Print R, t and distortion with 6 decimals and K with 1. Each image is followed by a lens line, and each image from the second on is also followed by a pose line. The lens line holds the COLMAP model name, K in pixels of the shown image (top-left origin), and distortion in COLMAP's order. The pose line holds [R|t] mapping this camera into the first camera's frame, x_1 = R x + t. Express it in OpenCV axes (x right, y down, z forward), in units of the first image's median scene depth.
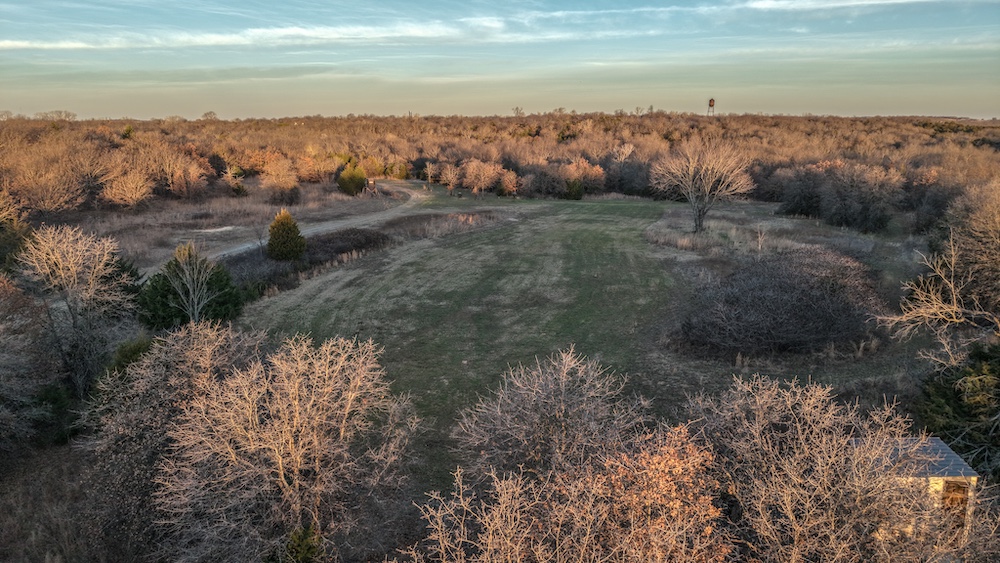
lens RADIAL K [[675.4, 0, 500.0], [0, 675.4, 281.5], [0, 0, 1]] dist [0.052978, -0.050272]
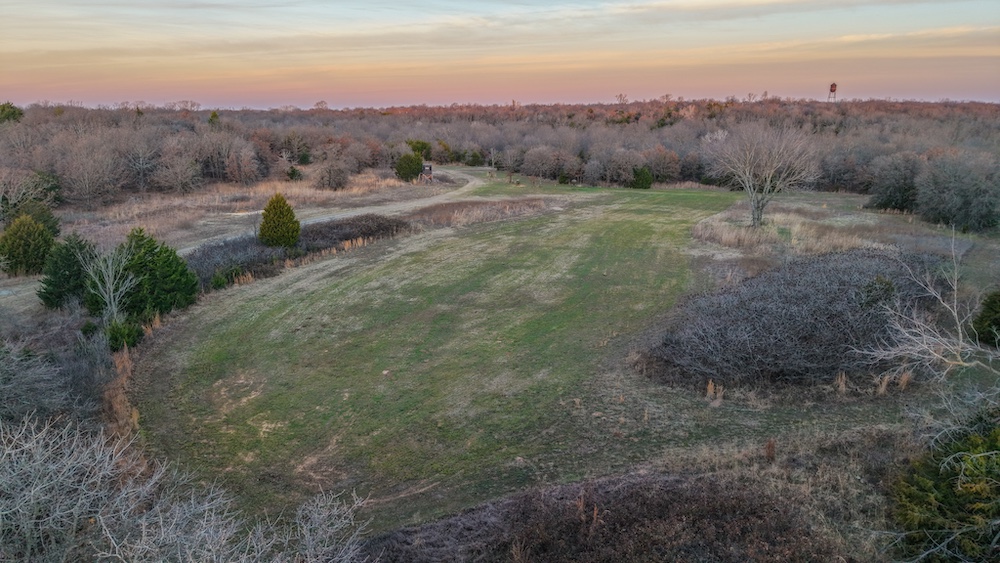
lens RADIAL K [[675.4, 0, 500.0], [0, 675.4, 281.5], [0, 0, 1]] dist [0.052978, -0.050272]
pose [[0.988221, 0.034765, -0.149035, 0.093621], [-0.032479, 0.999315, 0.017743, -0.006369], [0.149549, -0.012694, 0.988673, 0.079248]]
